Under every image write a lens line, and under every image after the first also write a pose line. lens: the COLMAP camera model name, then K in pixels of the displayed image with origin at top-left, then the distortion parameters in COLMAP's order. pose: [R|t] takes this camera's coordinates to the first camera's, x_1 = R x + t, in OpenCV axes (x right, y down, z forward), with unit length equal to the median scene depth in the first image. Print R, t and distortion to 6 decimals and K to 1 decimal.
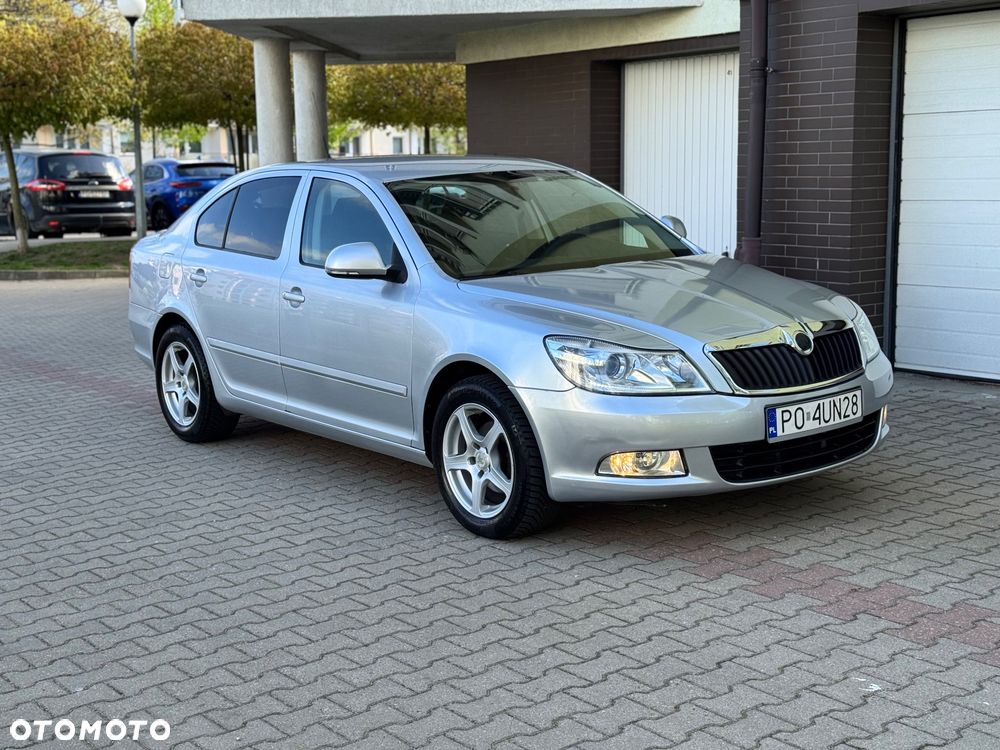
lens RADIAL K [[1406.2, 0, 501.8], [0, 1406.2, 371.0], [0, 0, 1]] dist [0.121301, 0.000000]
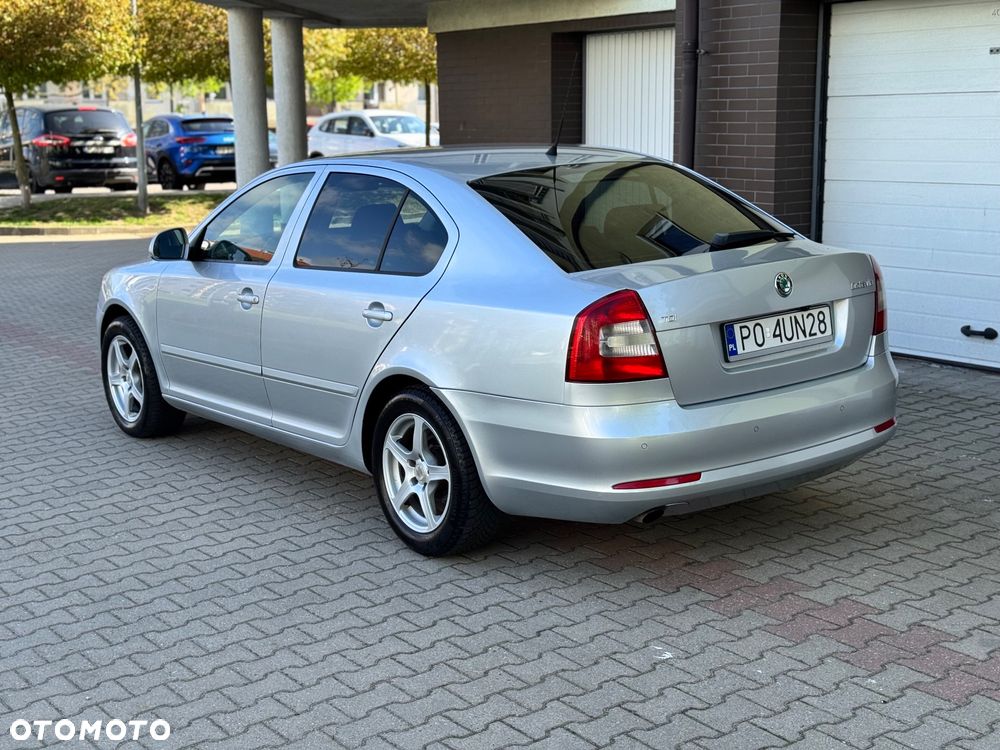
lens RADIAL K [[1406.2, 0, 496.5], [0, 1406.2, 374.7], [0, 0, 1]] dist [0.121301, 0.000000]
pose [[0.999654, 0.007730, -0.025151, 0.110485], [-0.006708, 0.999157, 0.040489, -0.029748], [0.025442, -0.040306, 0.998863, -0.071514]]
